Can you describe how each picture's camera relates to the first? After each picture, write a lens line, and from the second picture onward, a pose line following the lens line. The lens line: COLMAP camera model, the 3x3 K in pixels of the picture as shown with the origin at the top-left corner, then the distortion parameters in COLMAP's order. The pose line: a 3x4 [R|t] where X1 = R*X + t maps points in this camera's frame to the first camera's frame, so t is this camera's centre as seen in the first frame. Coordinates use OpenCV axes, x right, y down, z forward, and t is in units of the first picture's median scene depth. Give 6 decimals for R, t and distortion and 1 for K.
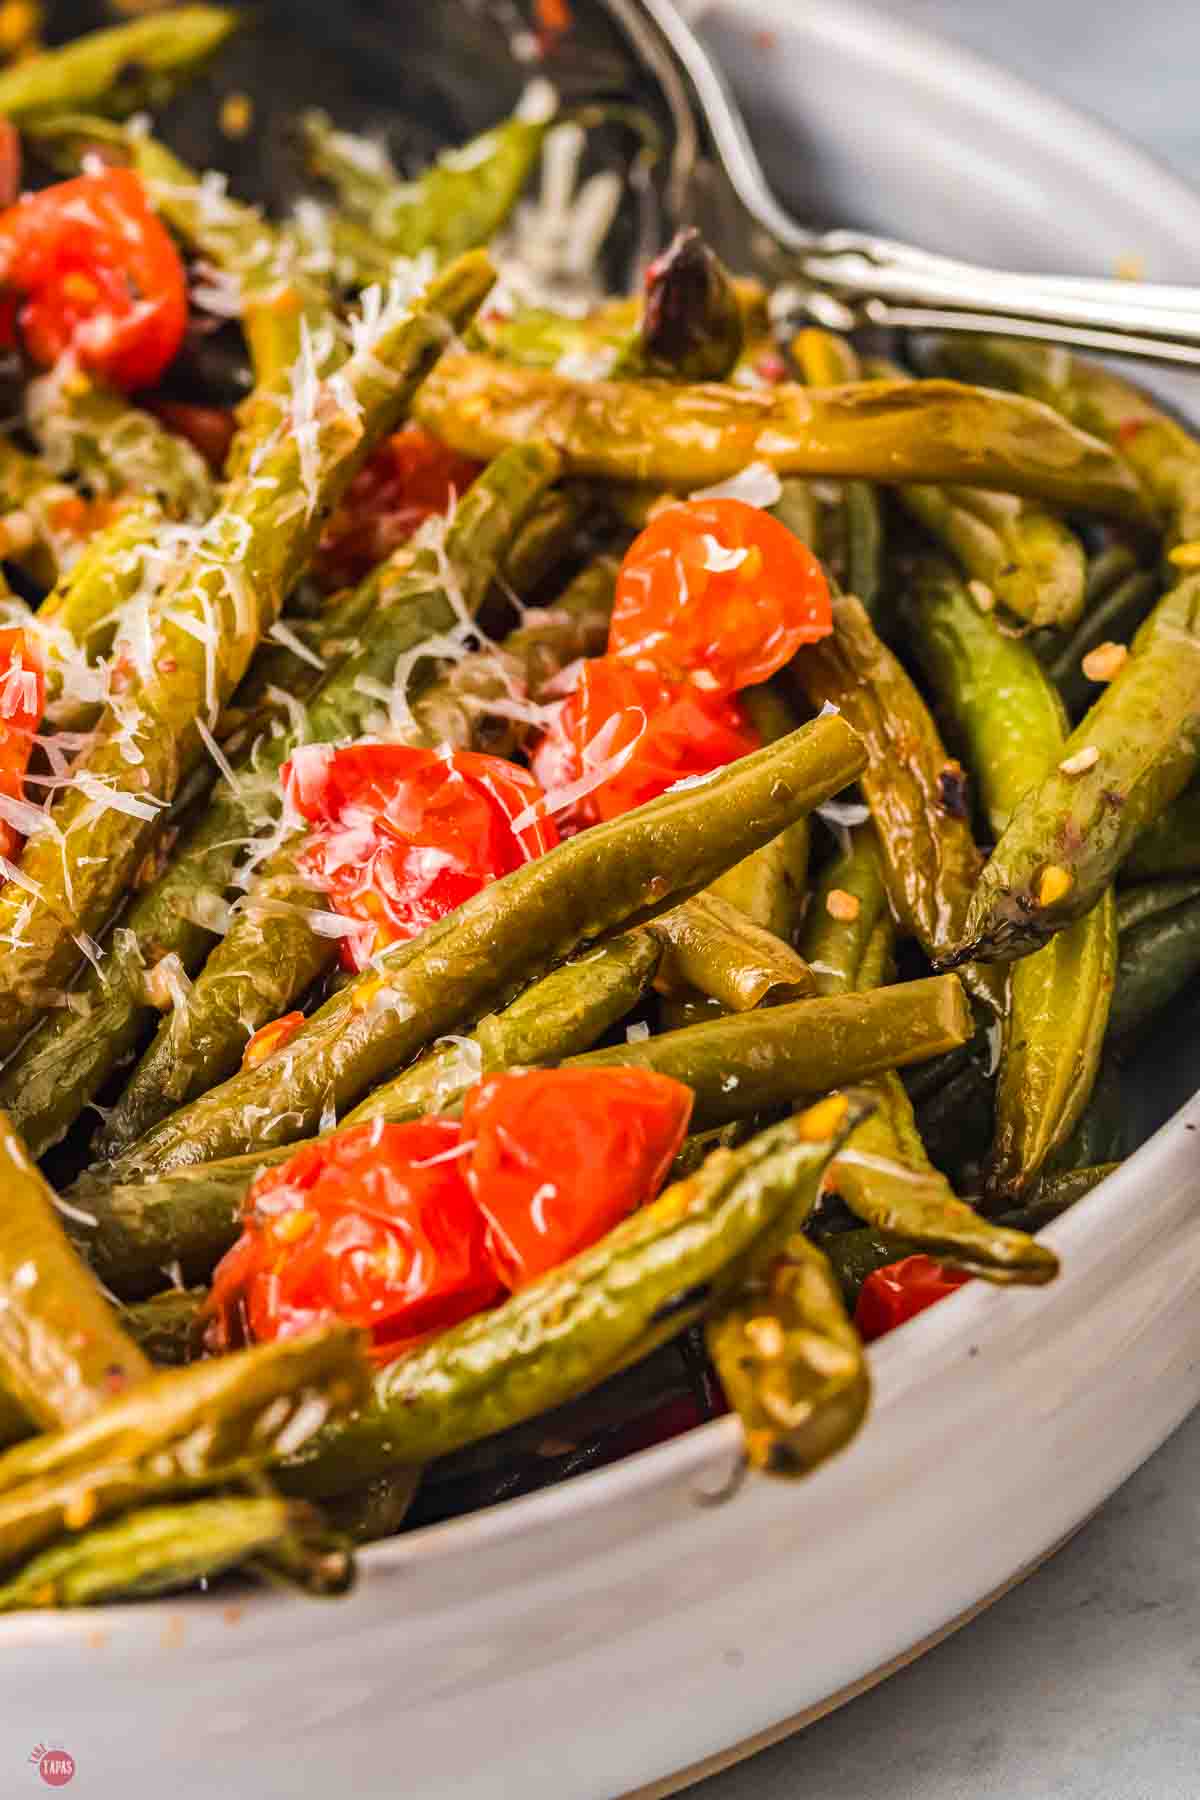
lens RADIAL K [[8790.0, 0, 593.5], [0, 8790.0, 899.7], [0, 0, 1]] dist [-0.124920, 0.000000]
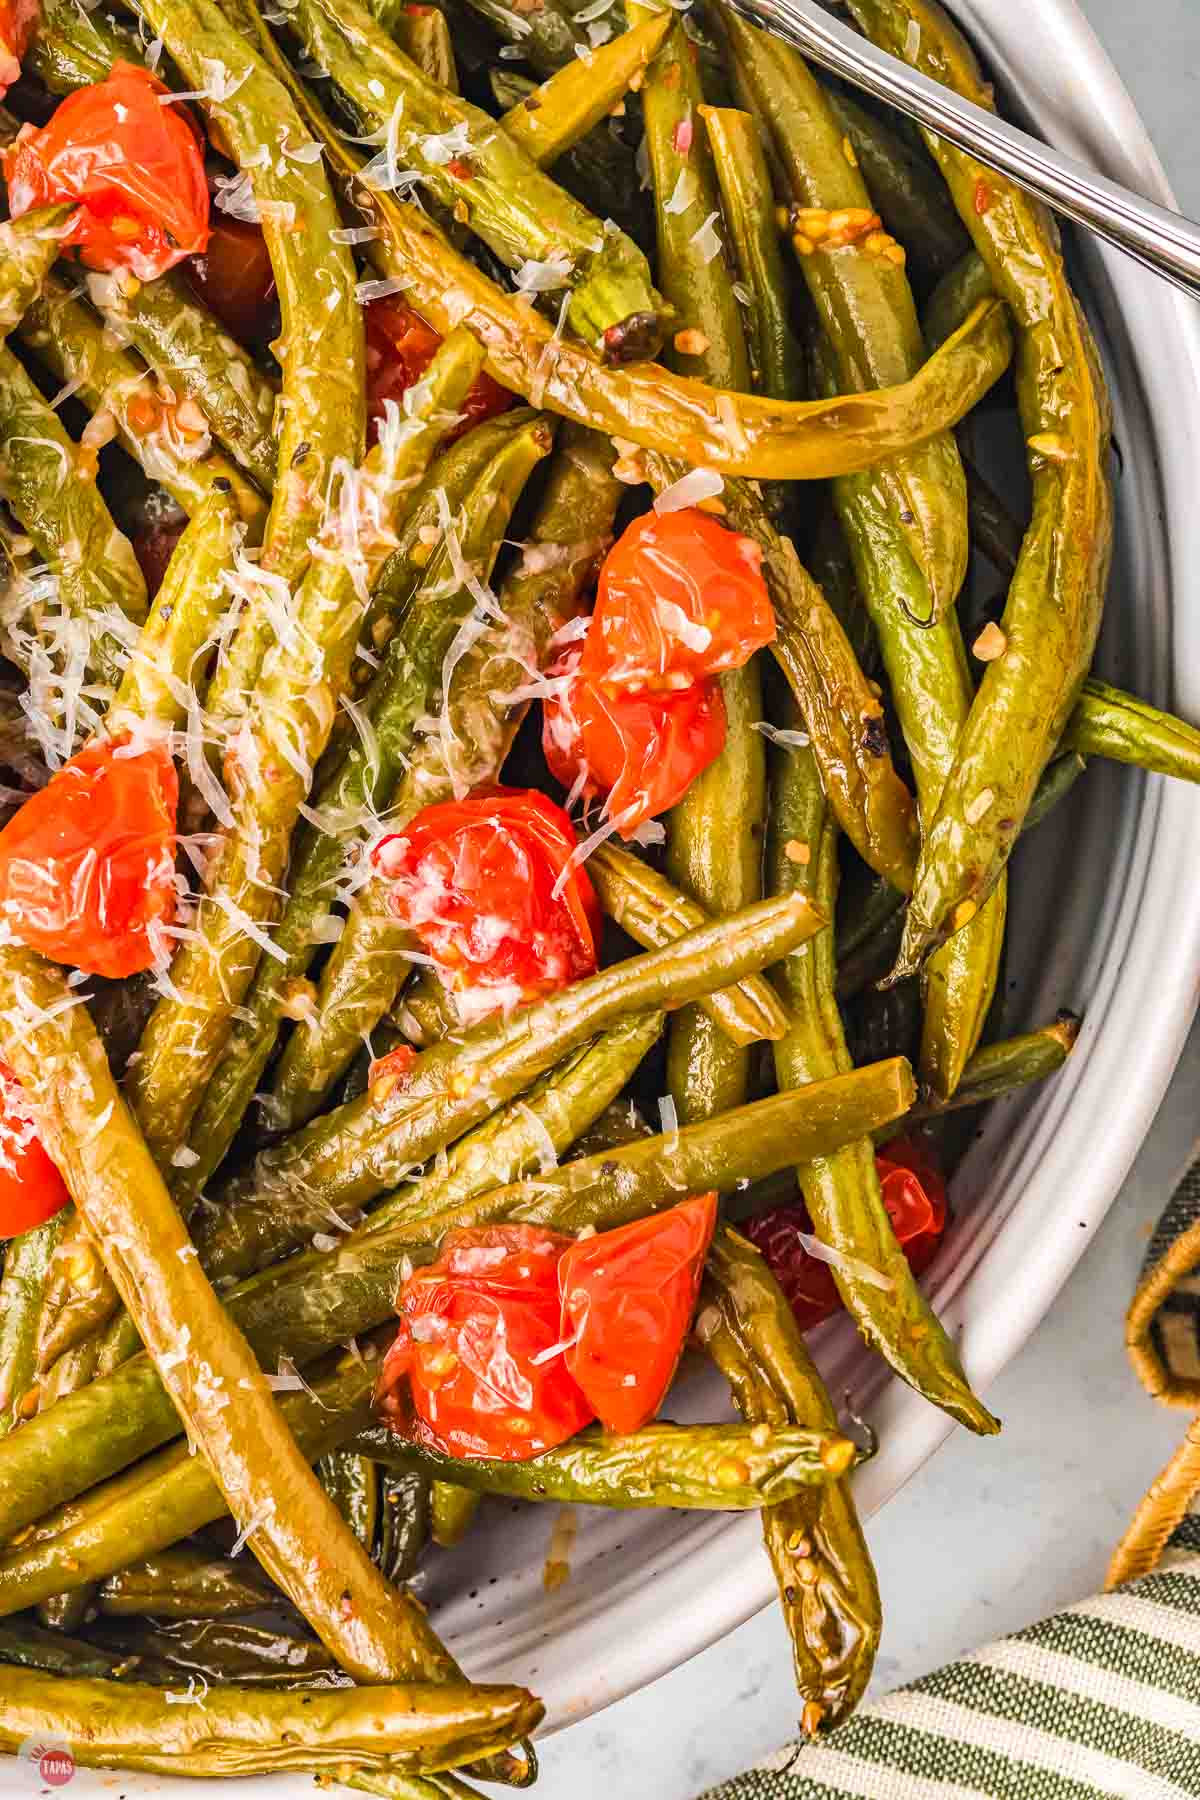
lens RADIAL K [[8790.0, 0, 599.8], [0, 8790.0, 903.2], [0, 0, 1]] dist [-0.124920, 0.000000]
pose [[0.995375, -0.094817, 0.015410, -0.022019], [0.047435, 0.624650, 0.779463, -1.013900], [-0.083532, -0.775128, 0.626259, 0.171532]]
